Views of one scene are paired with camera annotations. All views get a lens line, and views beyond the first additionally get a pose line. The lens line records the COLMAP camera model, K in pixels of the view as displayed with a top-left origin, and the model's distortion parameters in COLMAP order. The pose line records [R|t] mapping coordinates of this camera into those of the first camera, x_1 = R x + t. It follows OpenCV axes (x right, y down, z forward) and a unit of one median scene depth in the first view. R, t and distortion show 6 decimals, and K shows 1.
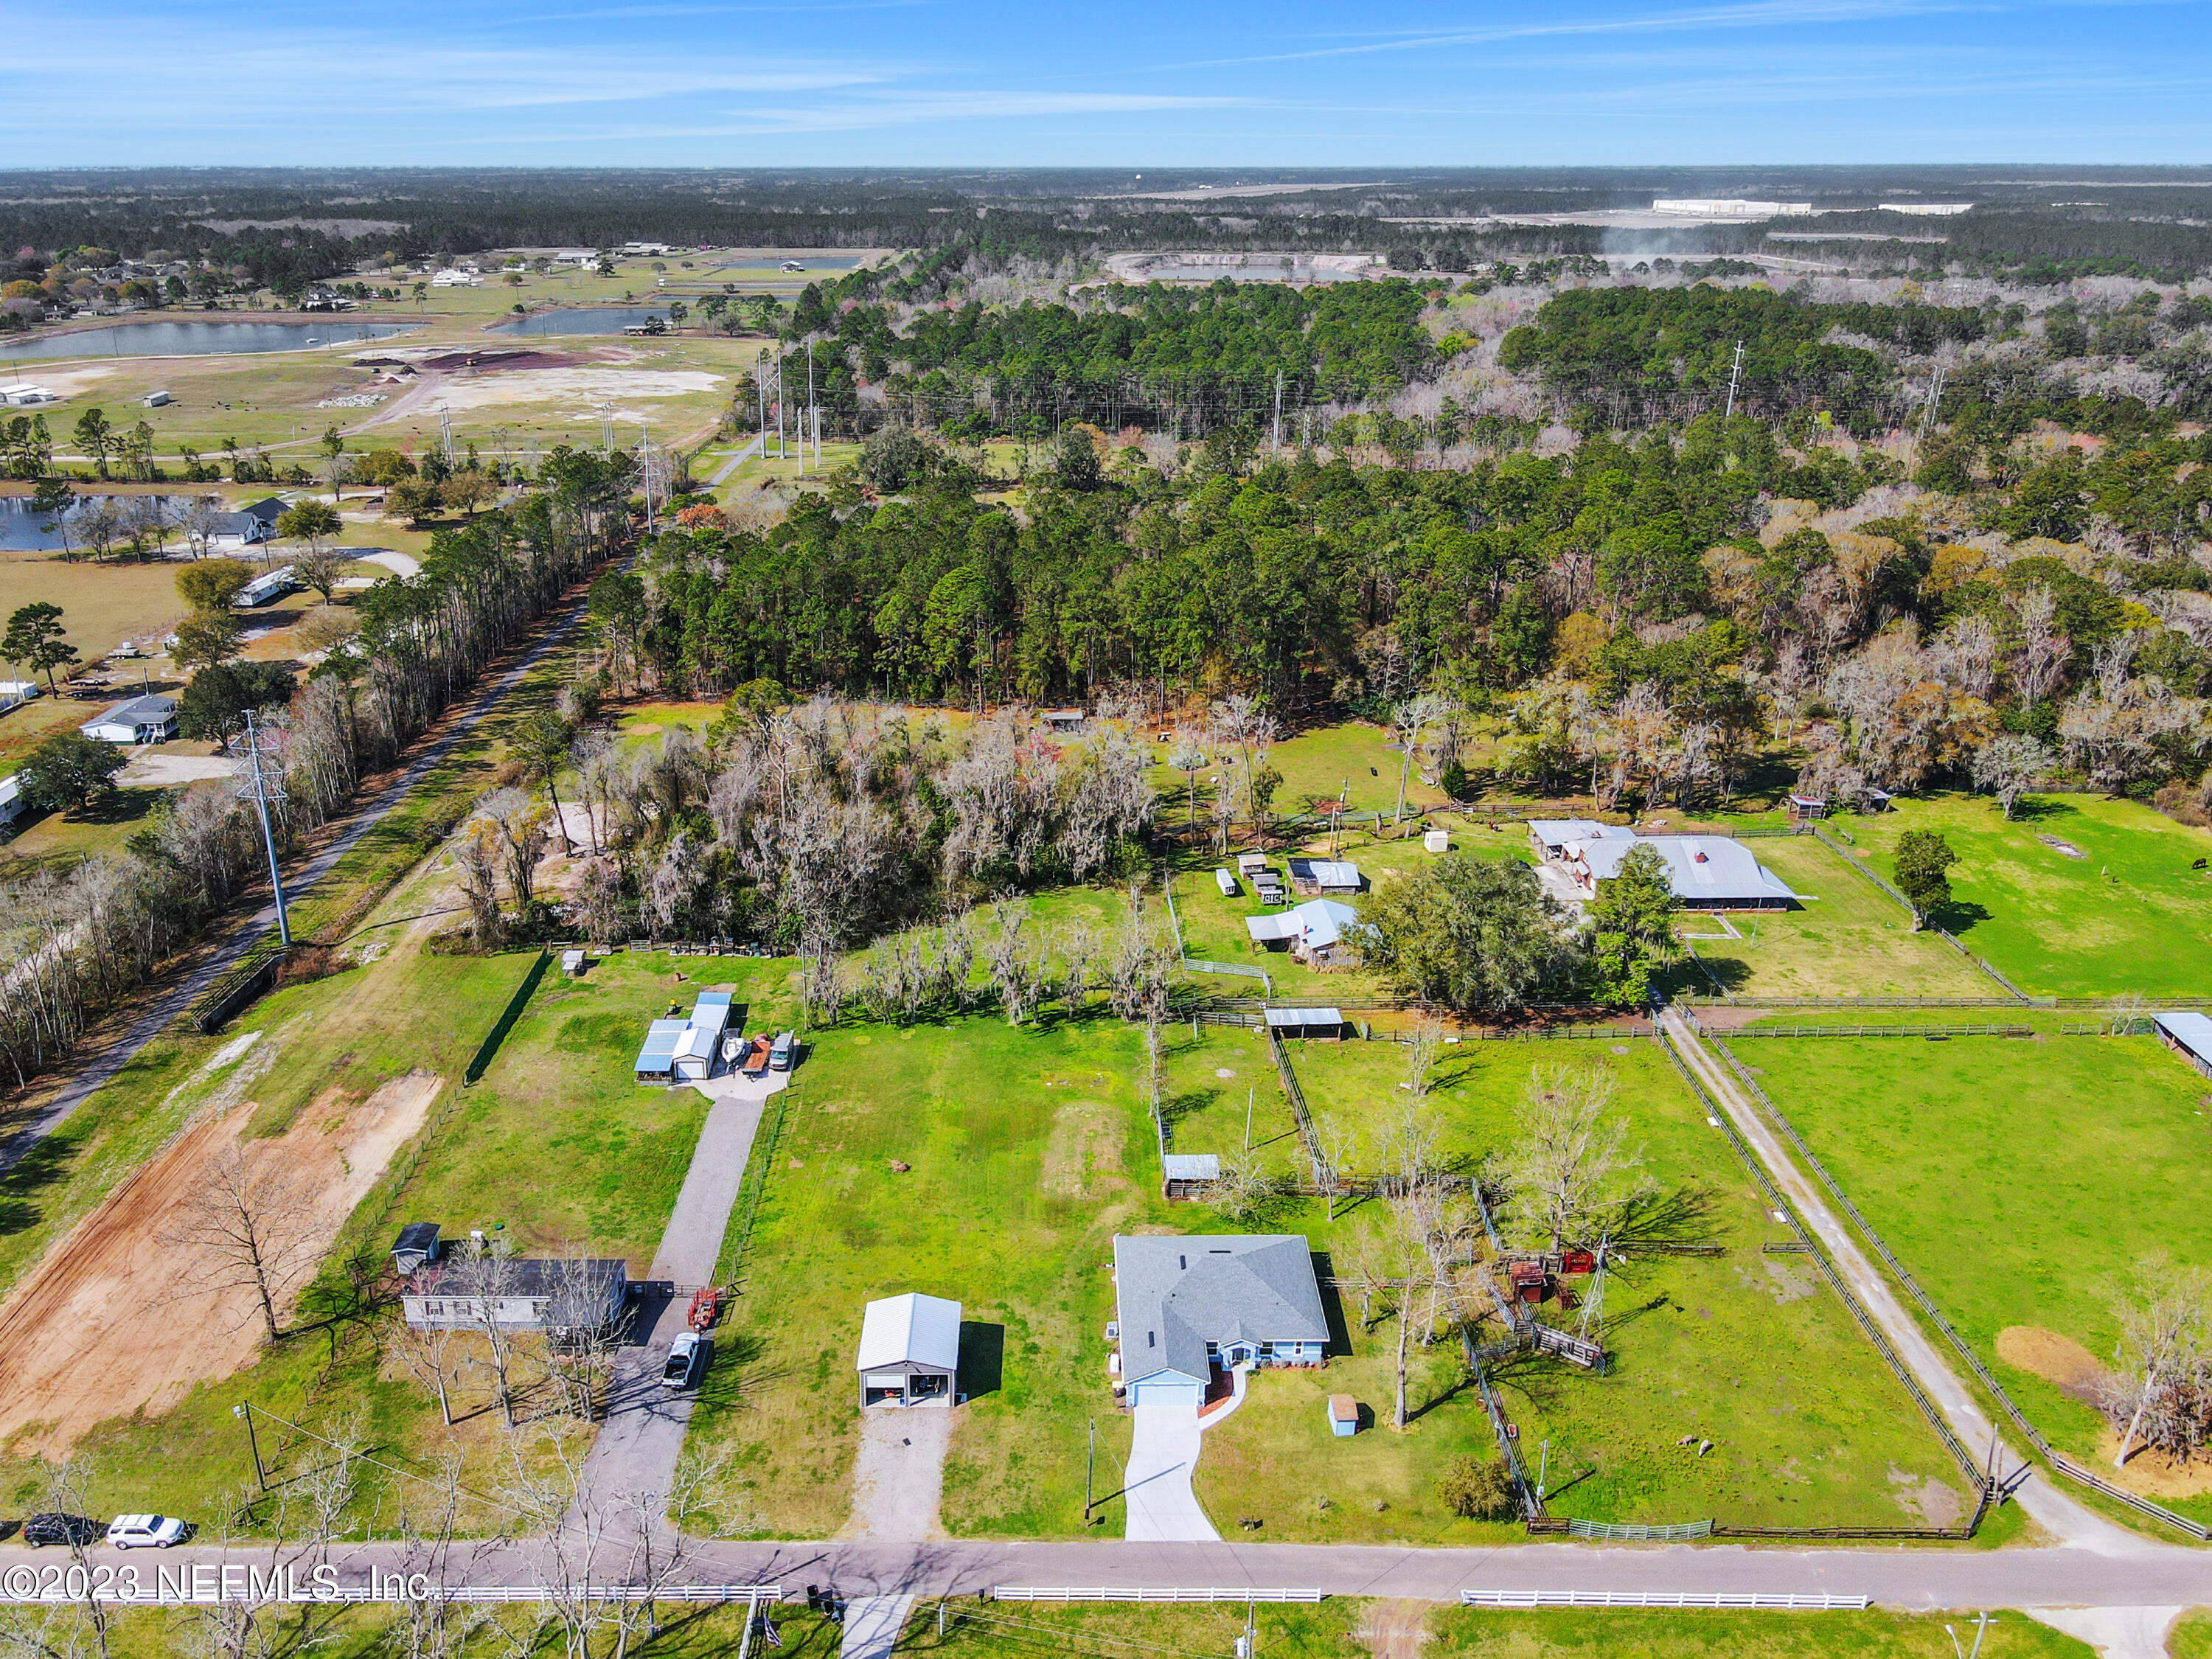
lens RADIAL K [[1601.7, 0, 1062.7], [0, 1601.7, 914.1], [0, 0, 1]] dist [0.015337, 0.003880]
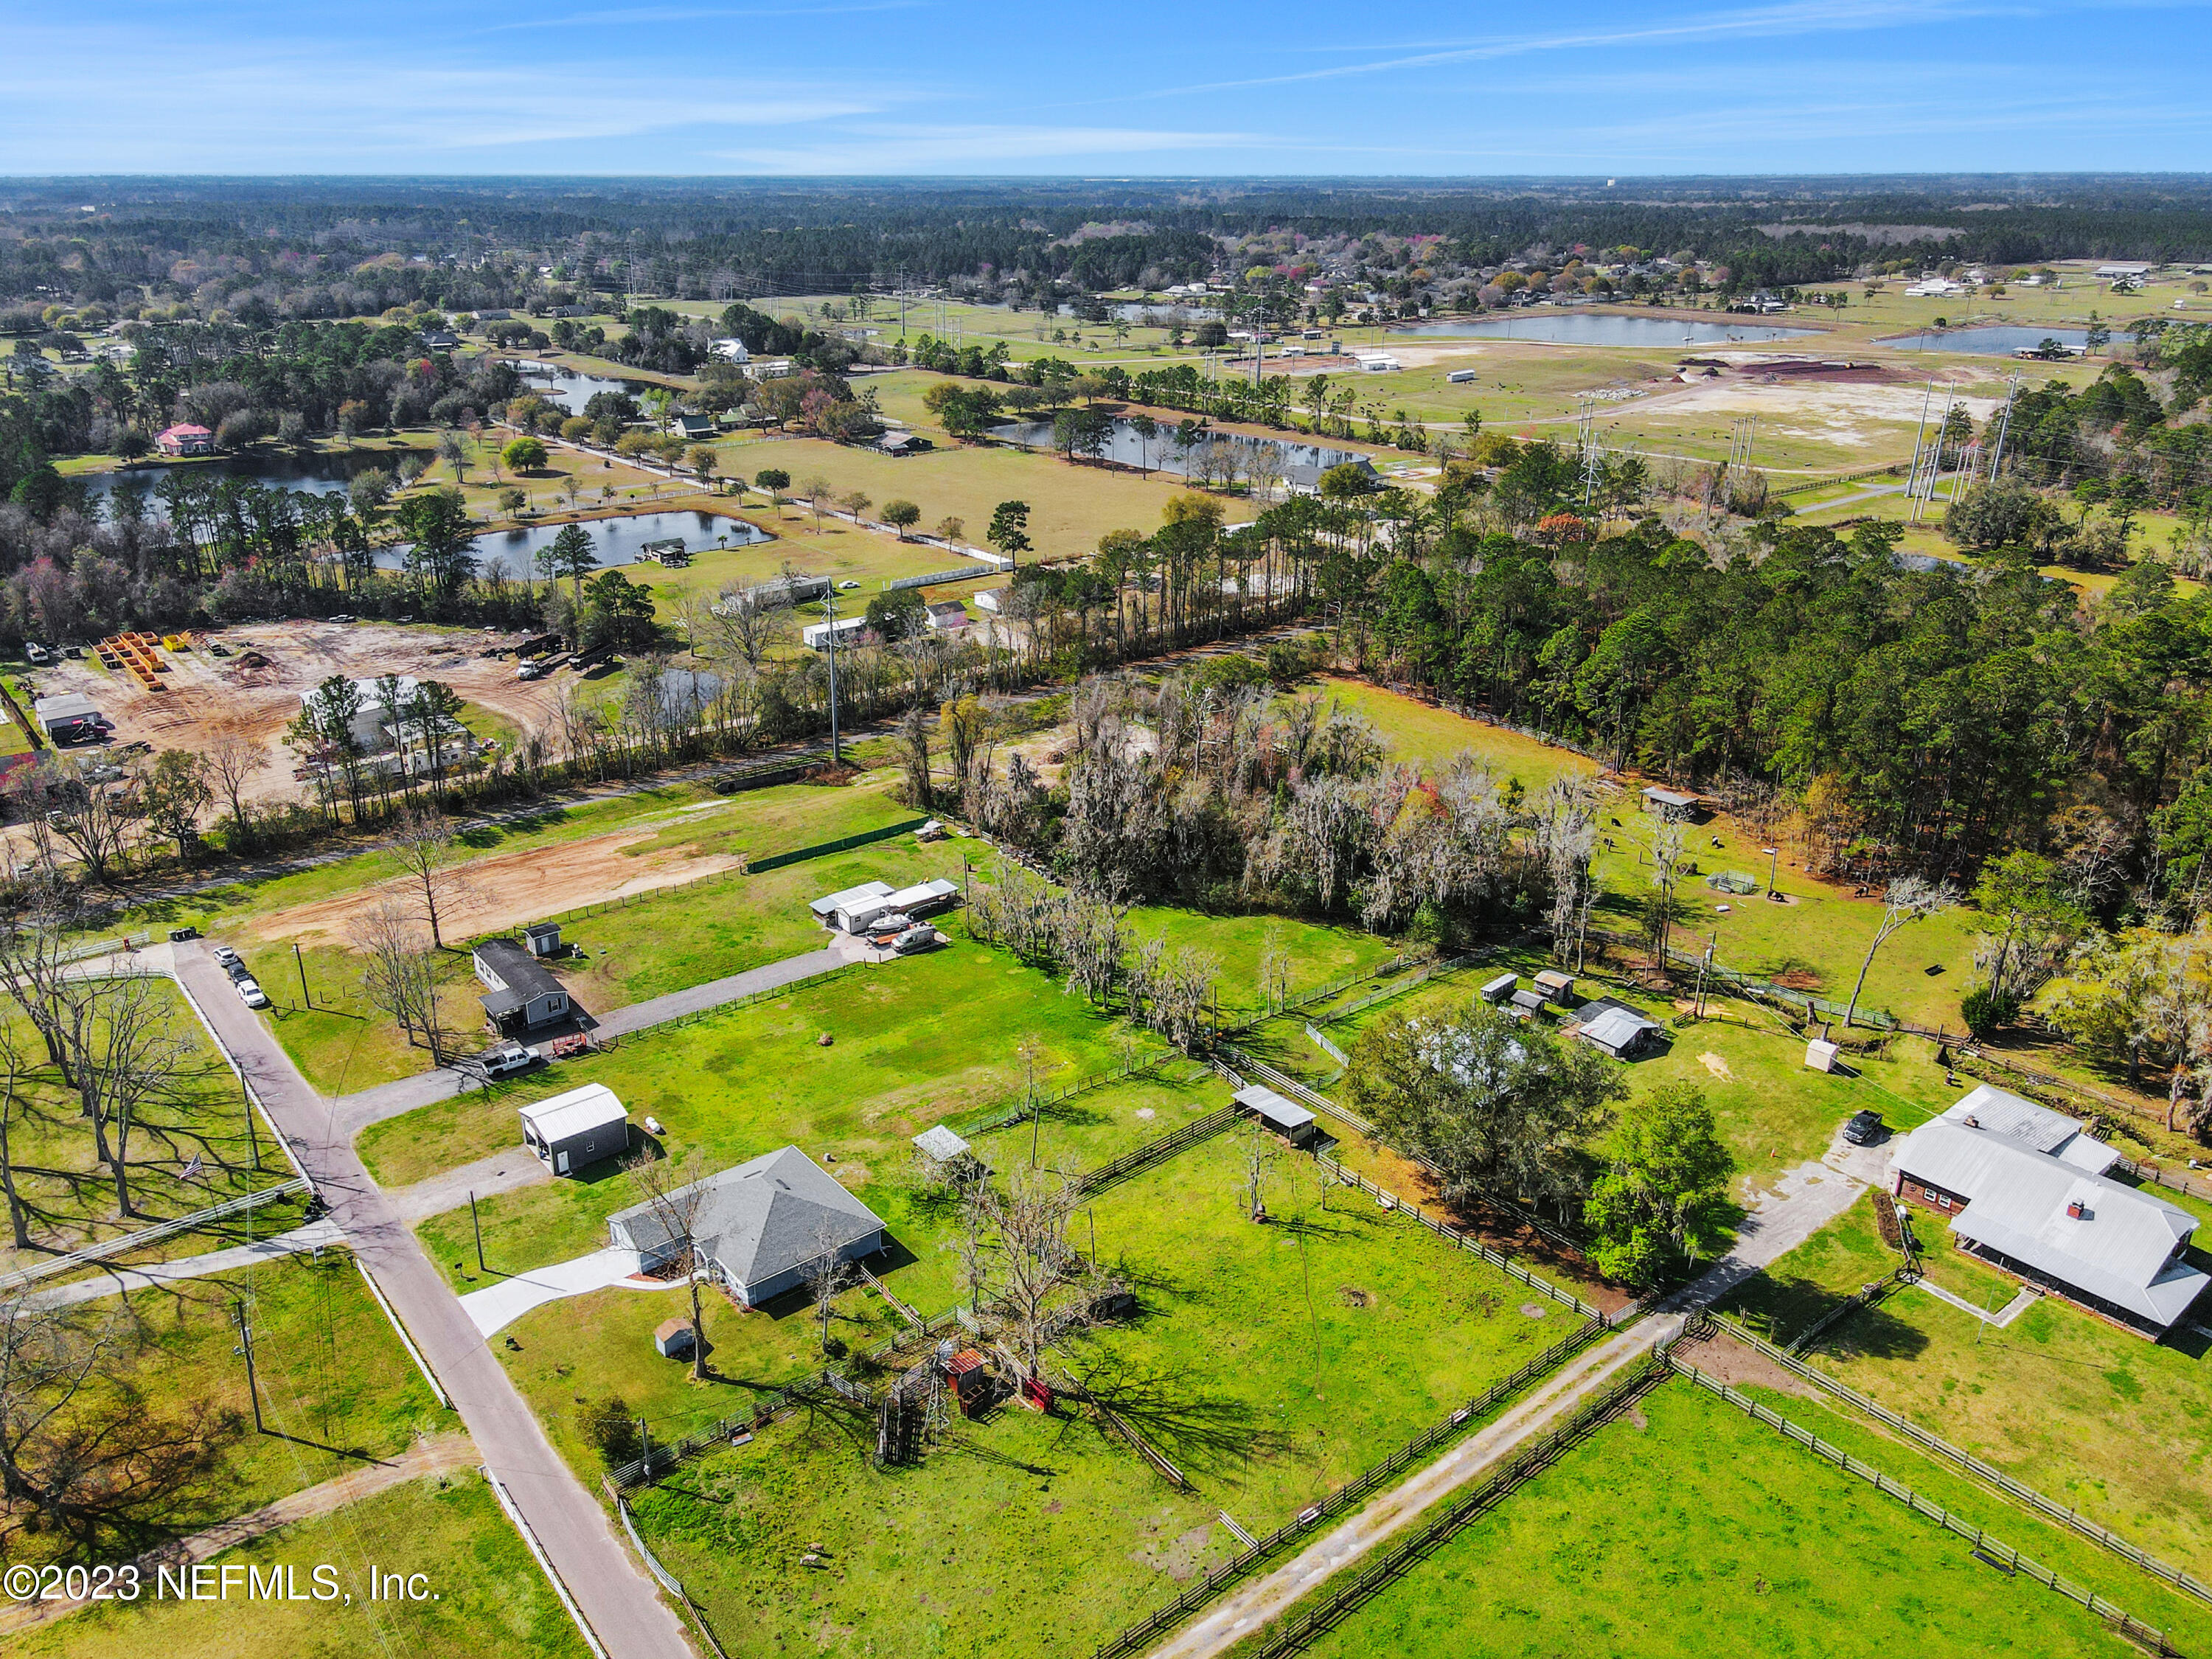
lens RADIAL K [[1656.7, 0, 1099.1], [0, 1656.7, 825.2], [0, 0, 1]] dist [-0.004952, 0.031358]
pose [[0.627556, 0.289415, -0.722781, 0.861387], [-0.331783, 0.939241, 0.088018, -0.160684], [0.704339, 0.184570, 0.685449, 0.318226]]
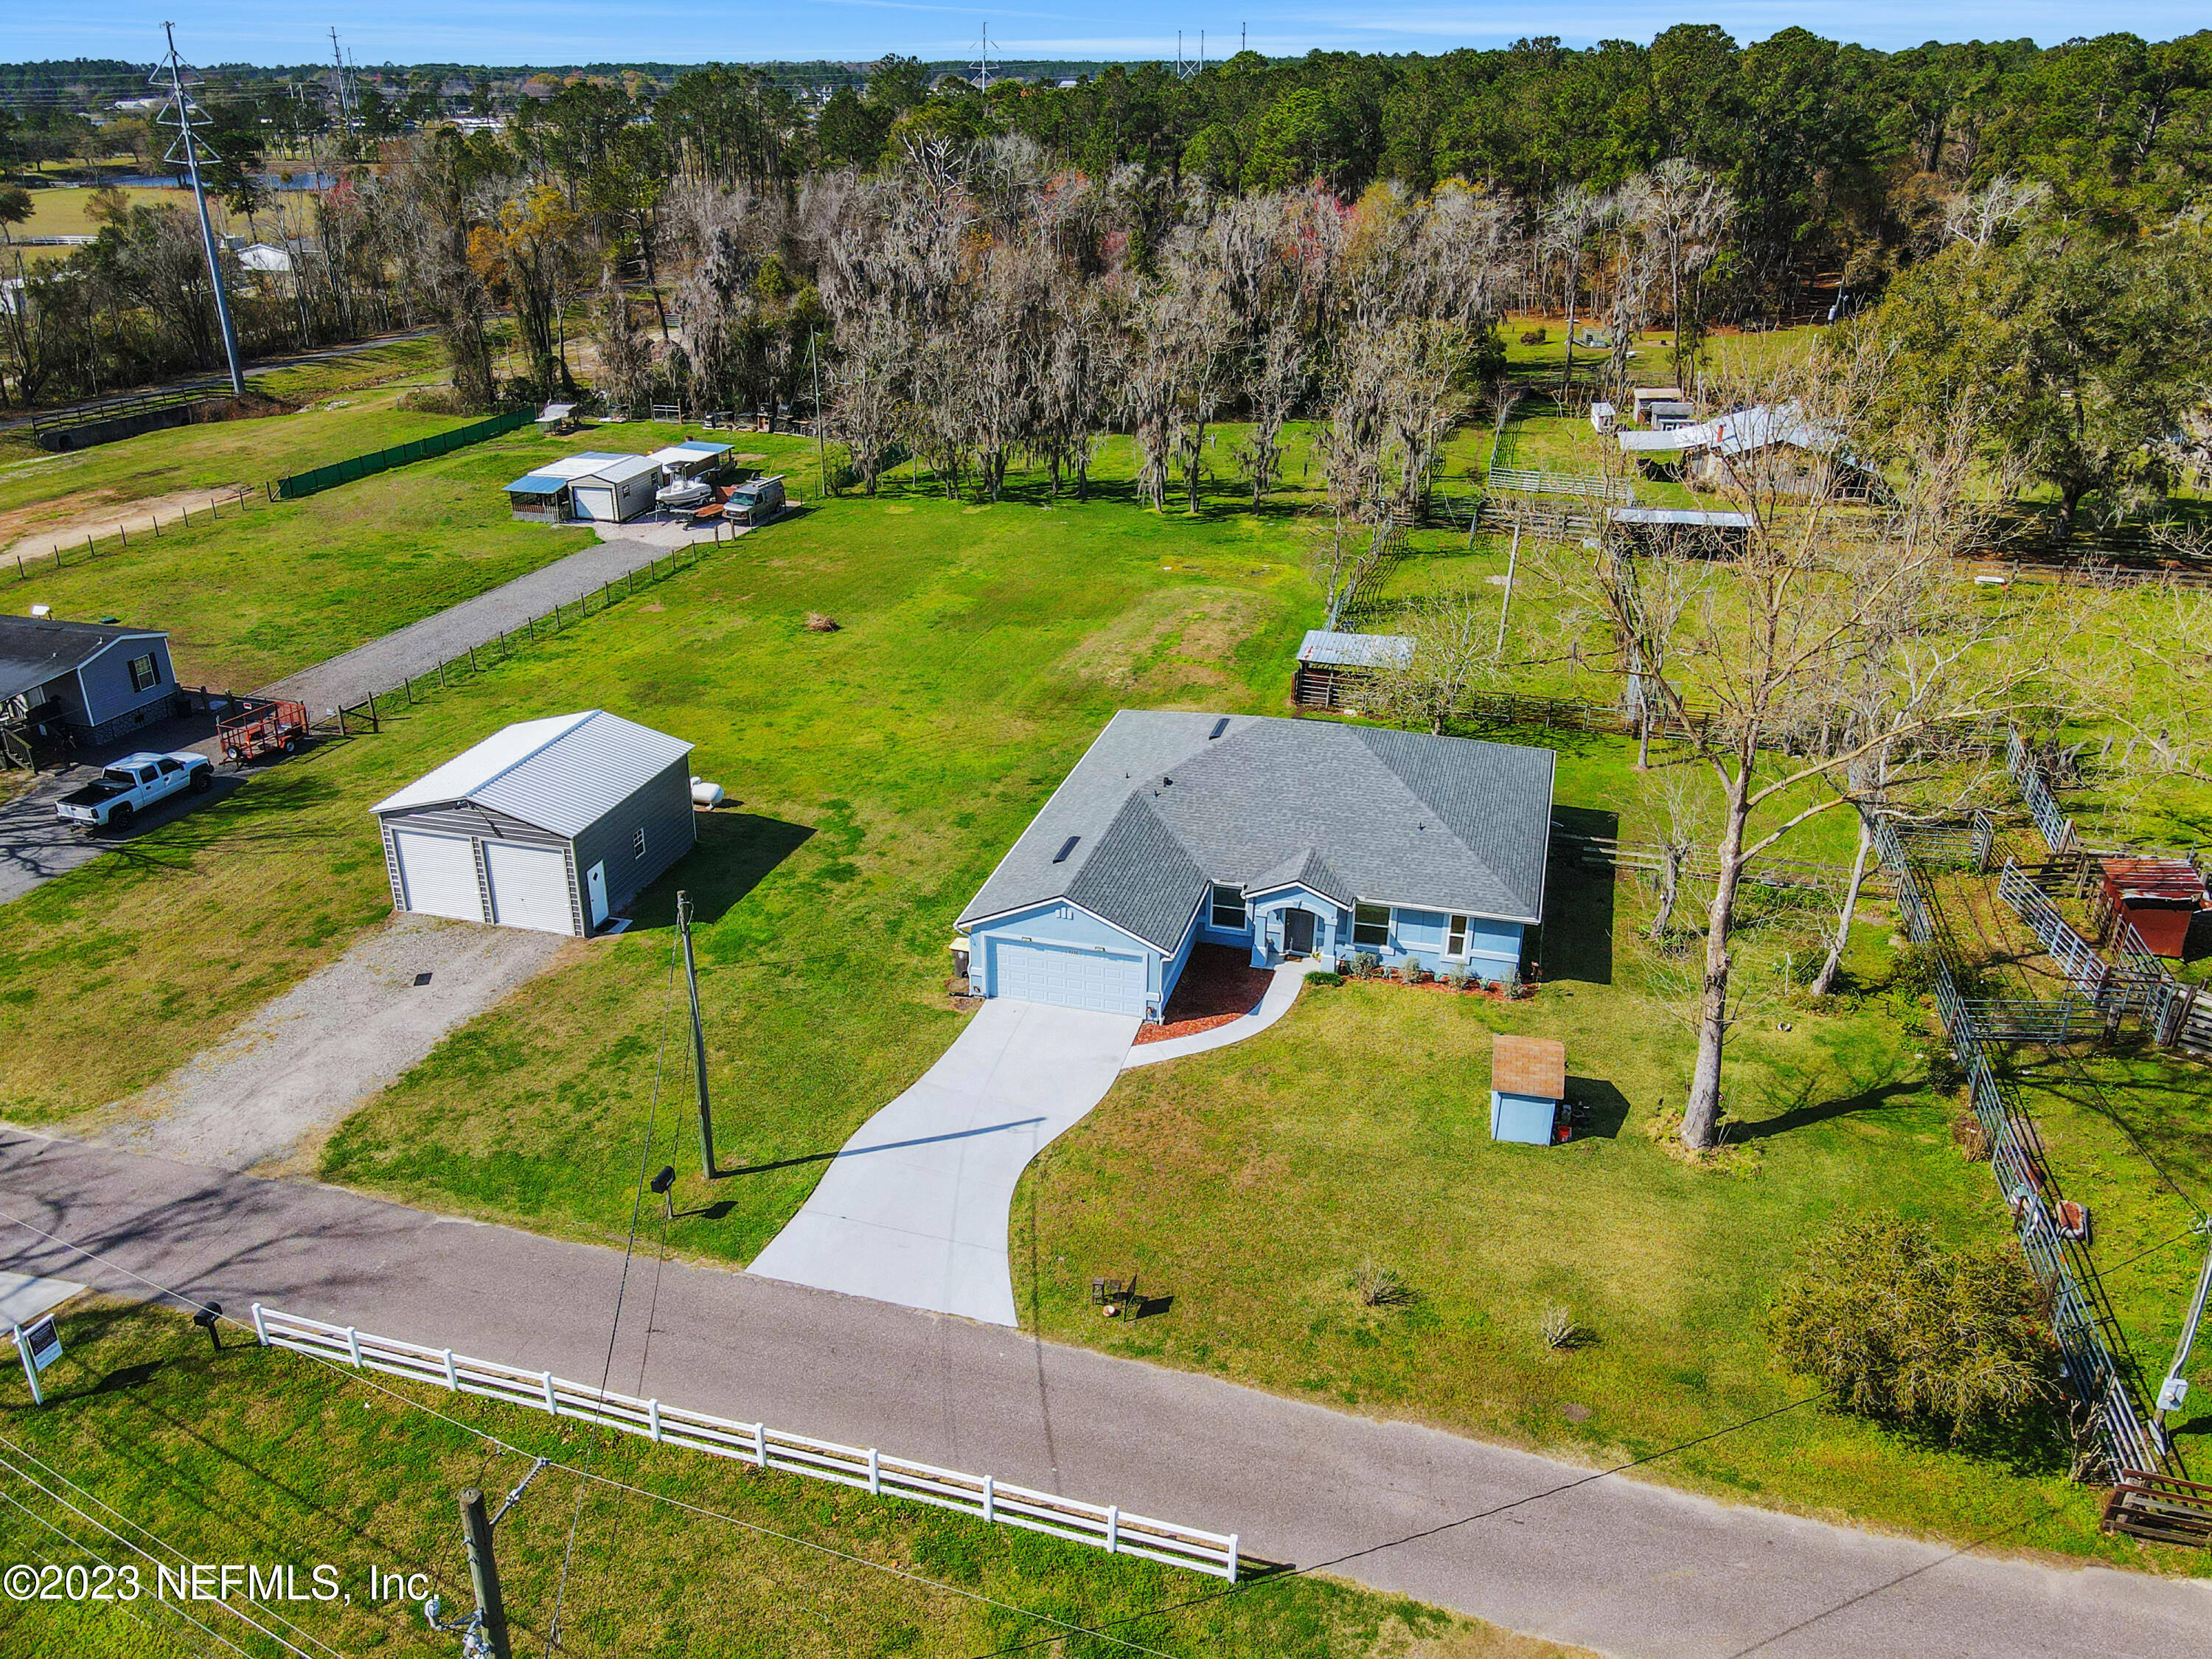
lens RADIAL K [[1635.0, 0, 1074.4], [0, 1635.0, 825.9], [0, 0, 1]] dist [0.007432, 0.010469]
pose [[0.956065, 0.112496, -0.270710, 0.140763], [-0.112625, 0.993523, 0.015109, 0.215486], [0.270656, 0.016044, 0.962542, 0.520697]]
